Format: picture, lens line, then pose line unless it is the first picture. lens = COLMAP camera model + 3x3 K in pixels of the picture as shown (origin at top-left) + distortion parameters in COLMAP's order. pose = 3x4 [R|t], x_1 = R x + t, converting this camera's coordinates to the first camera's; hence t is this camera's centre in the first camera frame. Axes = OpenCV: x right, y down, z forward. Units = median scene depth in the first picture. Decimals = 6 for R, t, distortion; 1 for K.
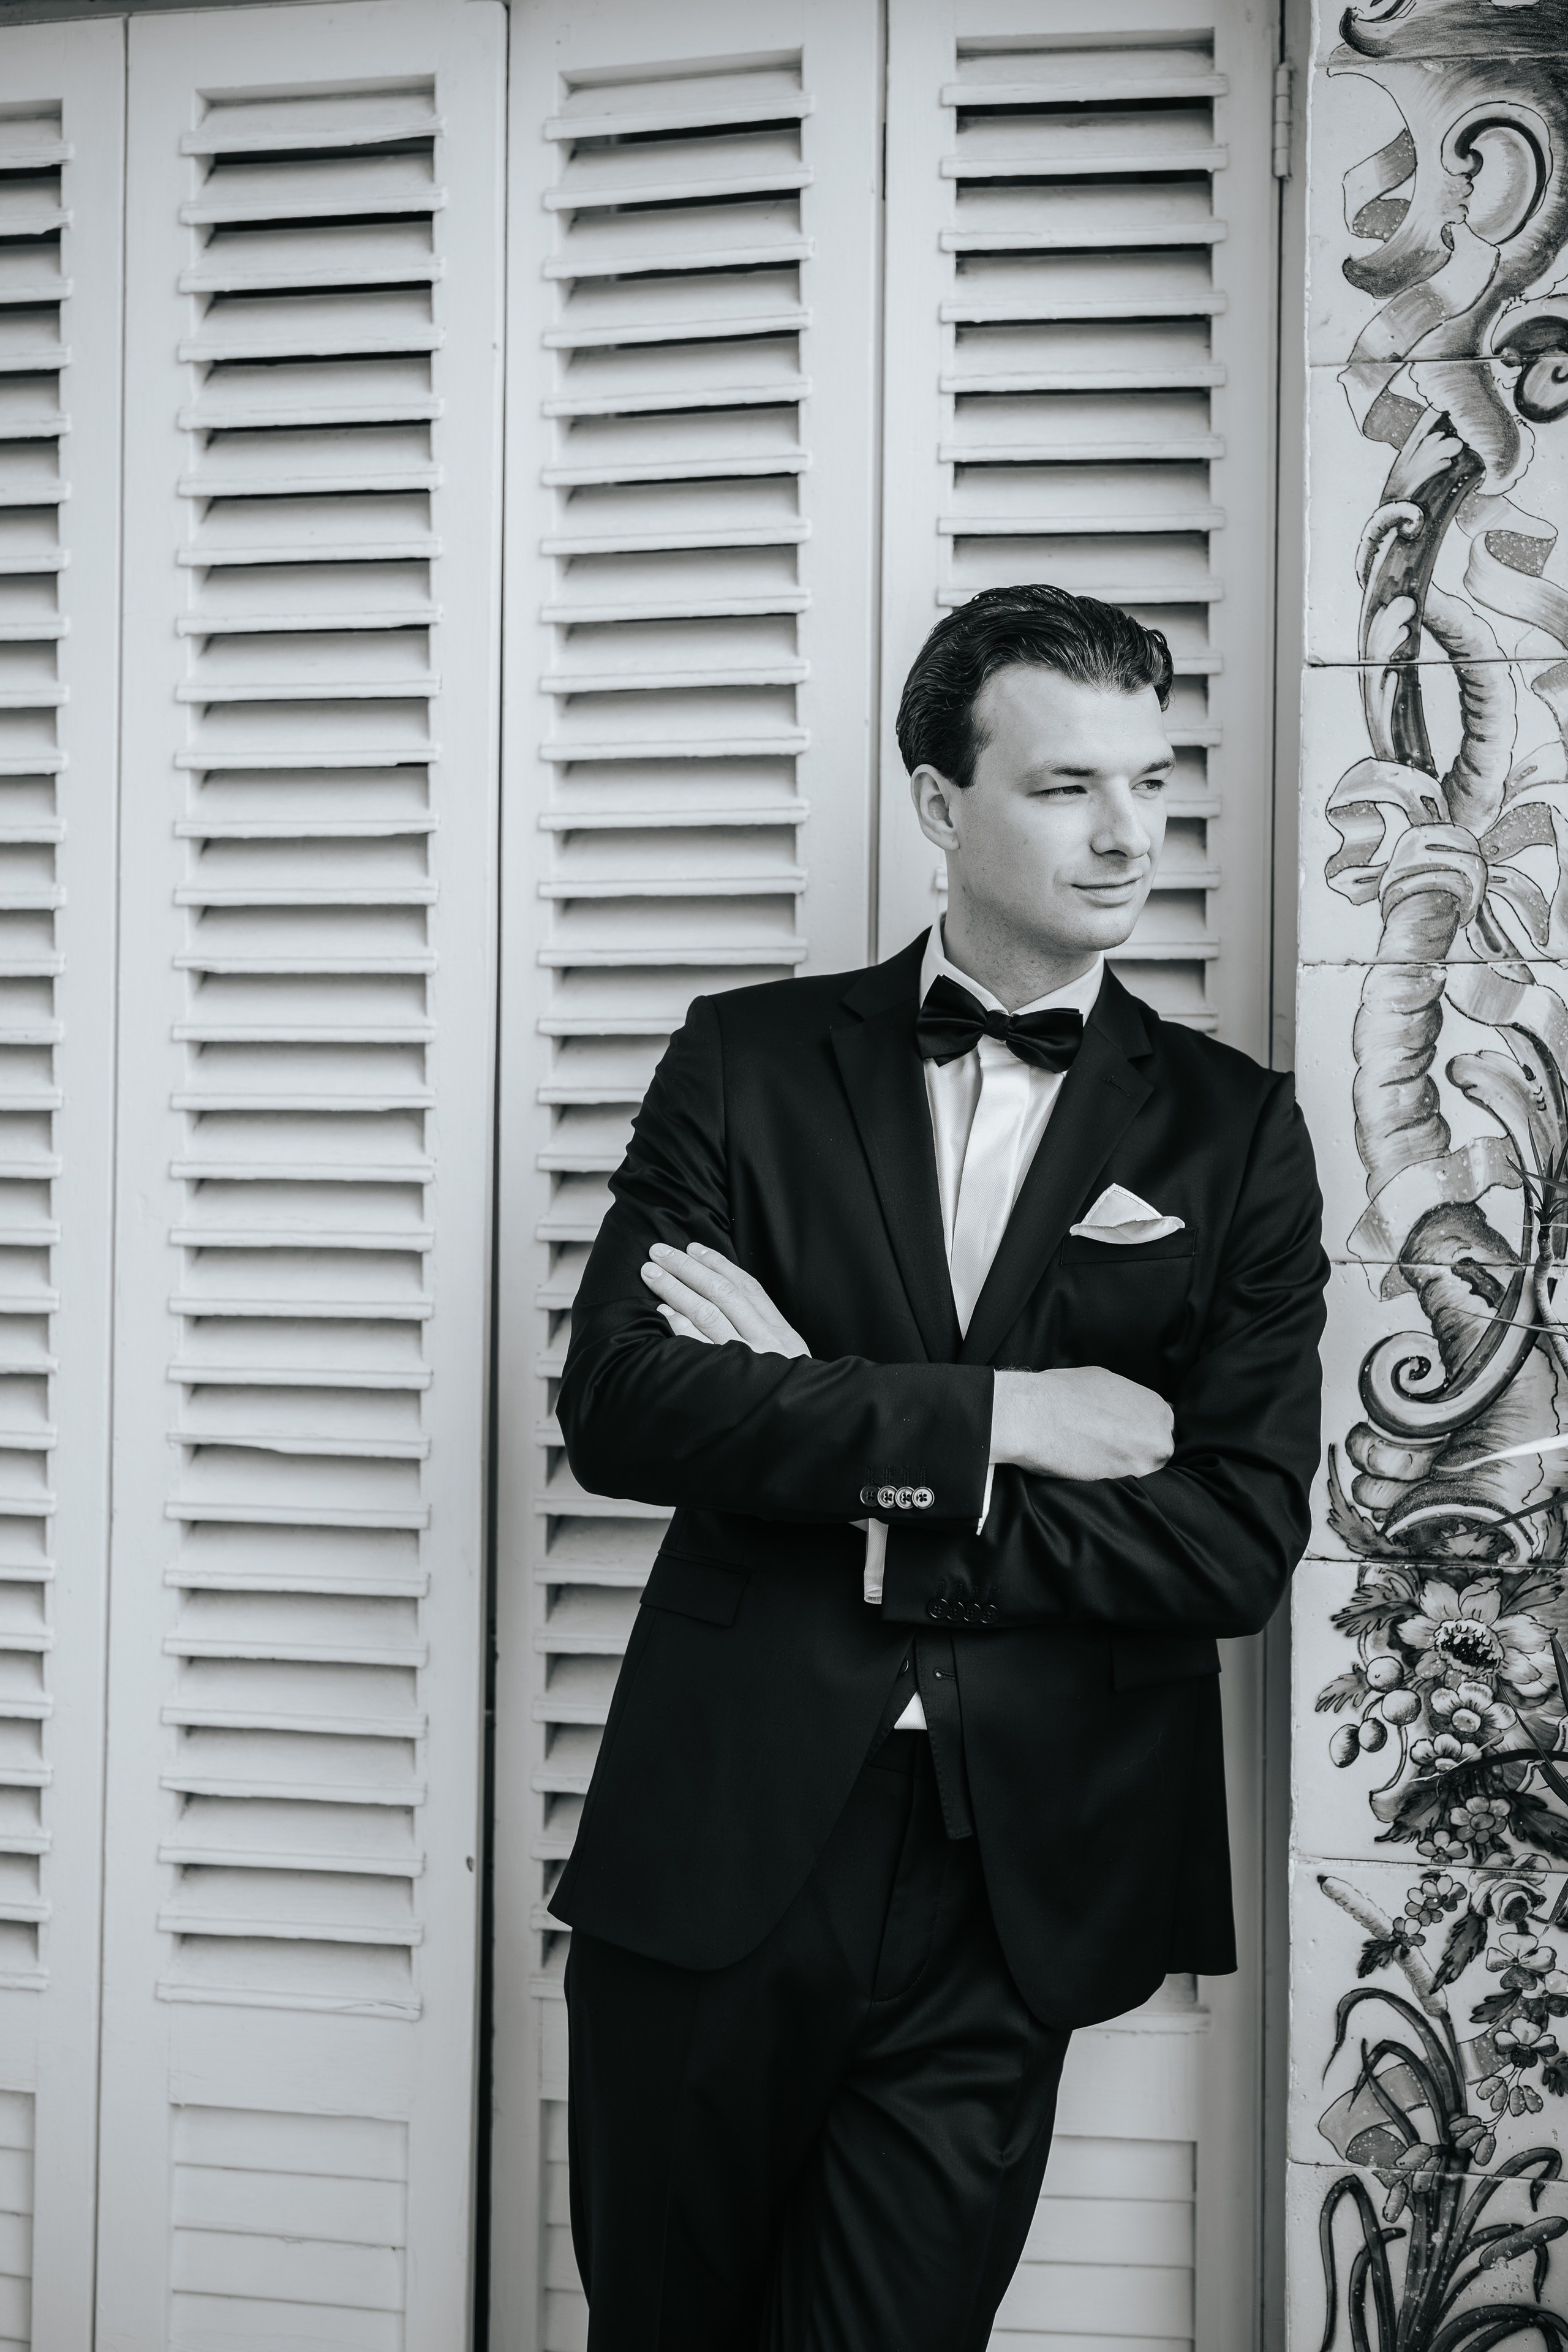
lens RADIAL K [[3528.8, 0, 701.4], [0, 3528.8, 1138.0], [0, 0, 1]] dist [0.051903, 0.000000]
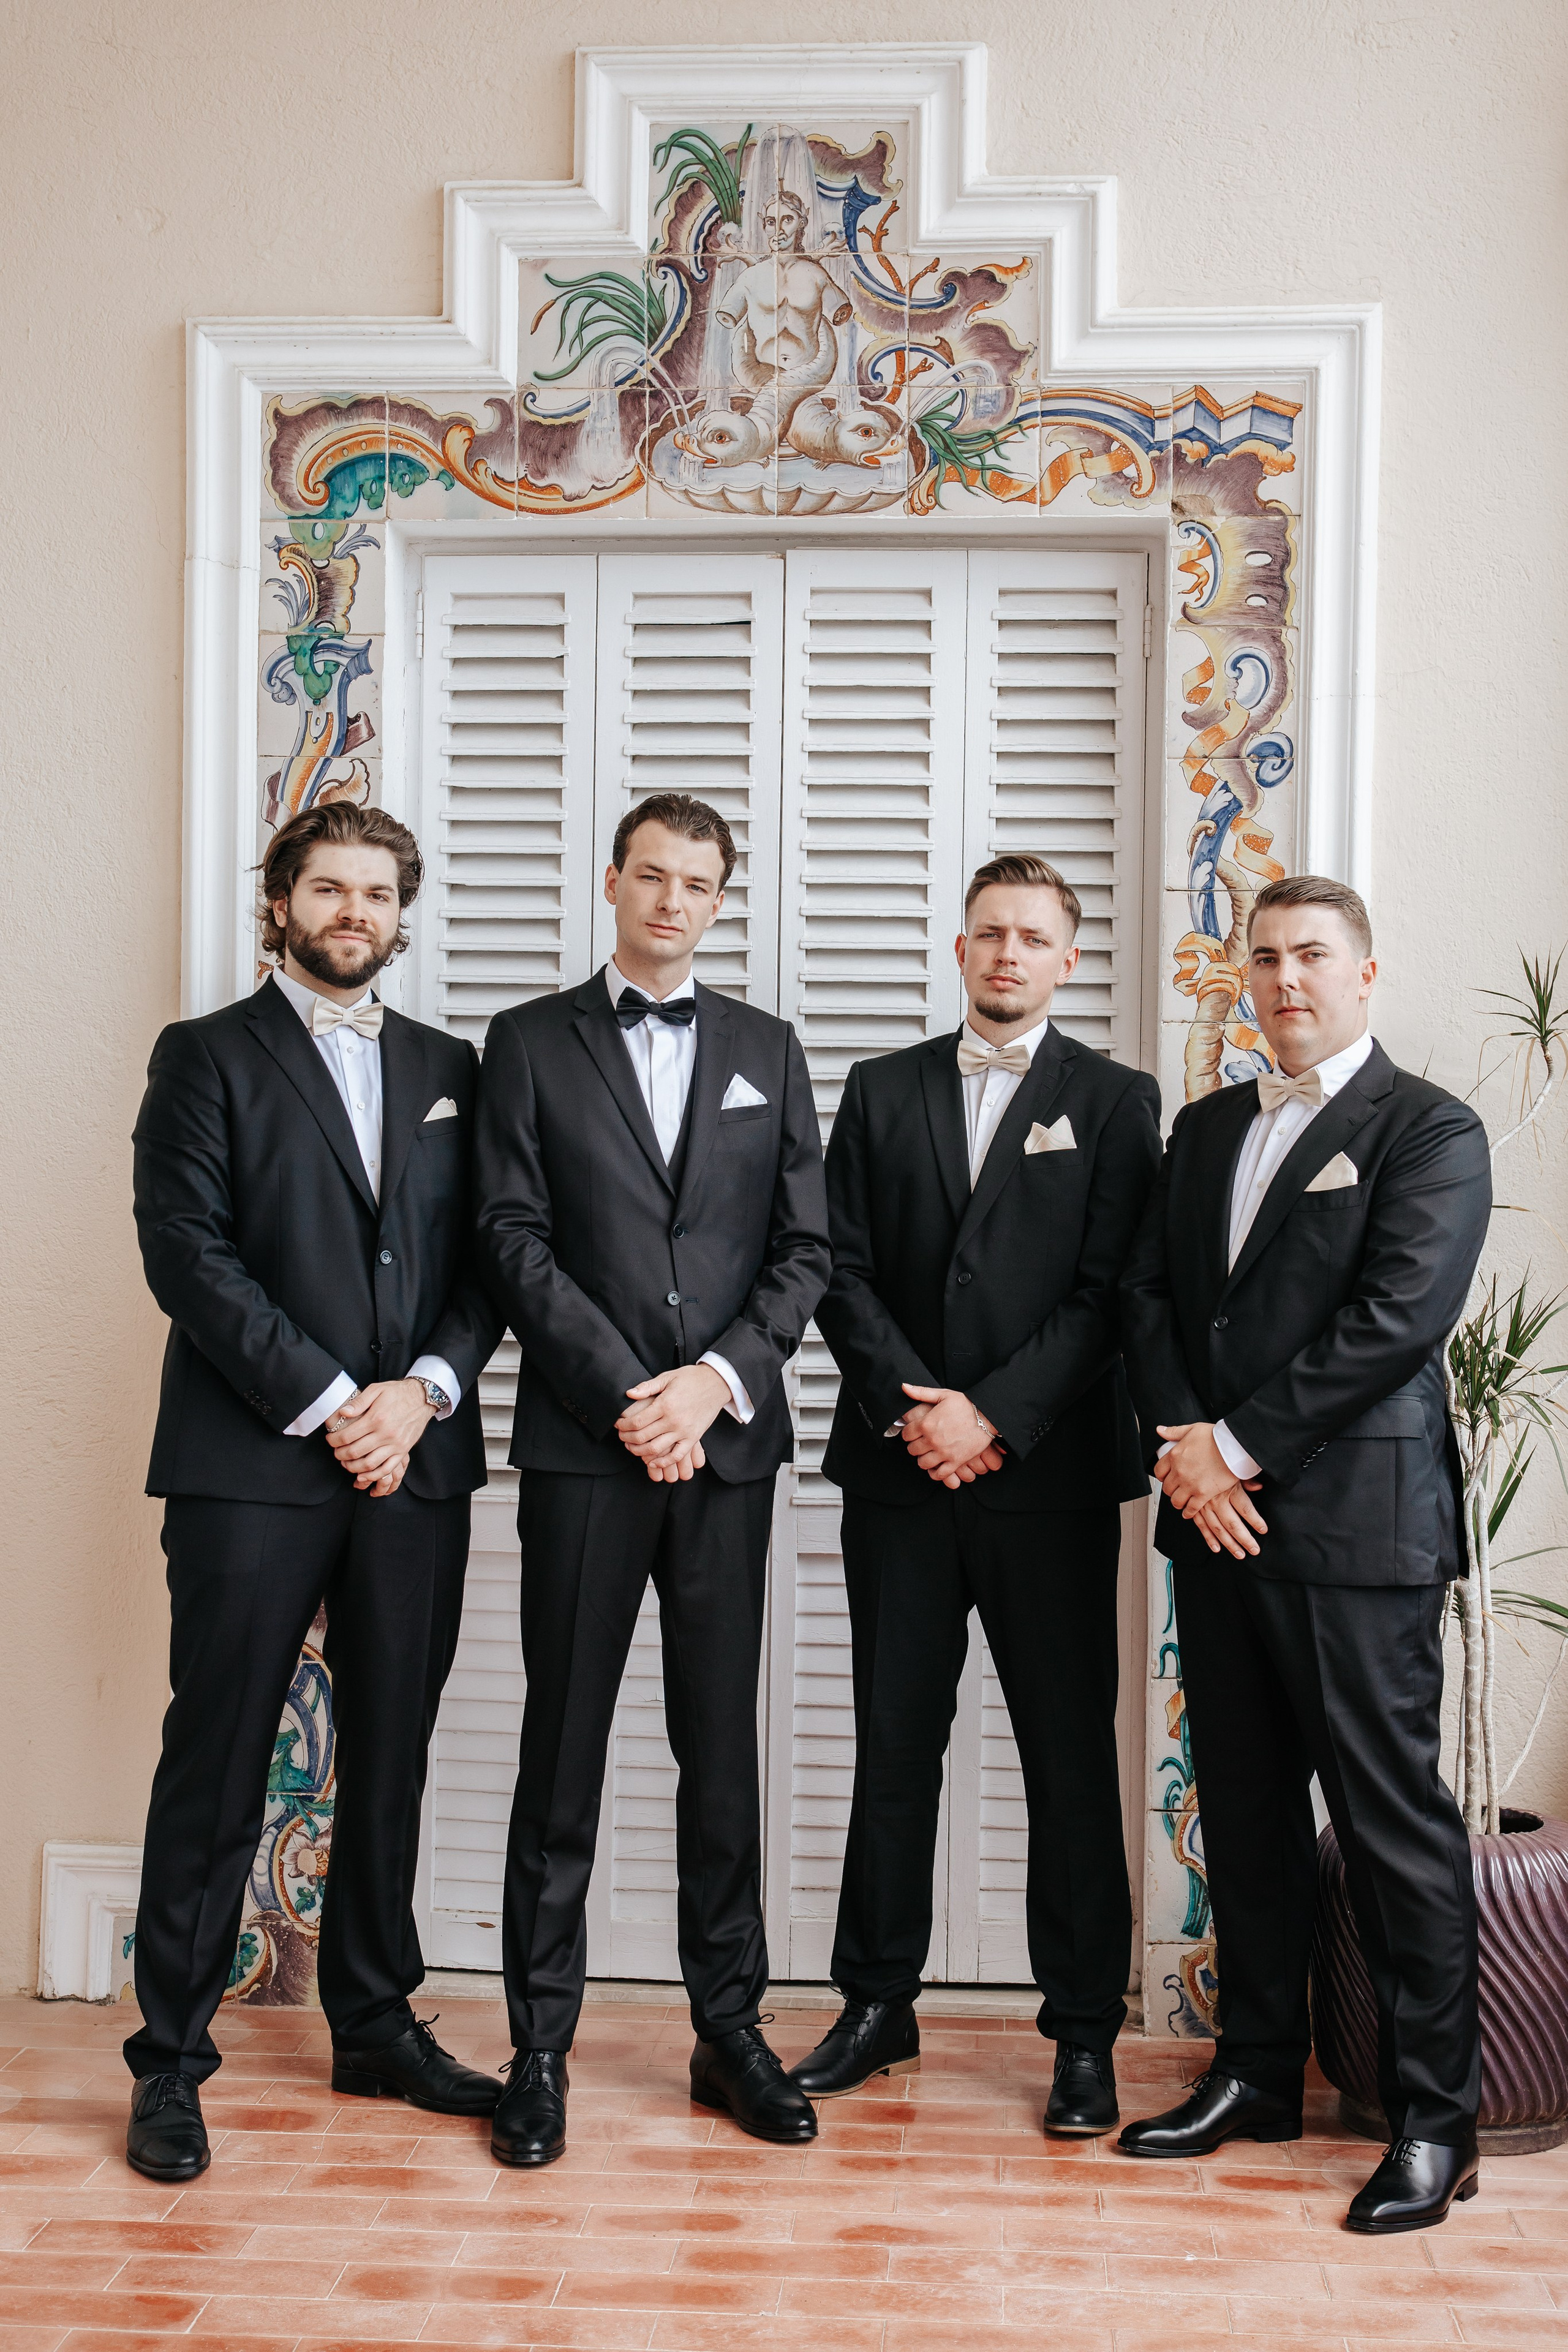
lens RADIAL K [[3699.4, 0, 788.3], [0, 3699.4, 1169.6], [0, 0, 1]] dist [0.045708, 0.000000]
pose [[0.989747, 0.005192, 0.142735, -0.408674], [-0.006948, 0.999906, 0.011809, 0.019089], [-0.142660, -0.012680, 0.989691, -1.324346]]
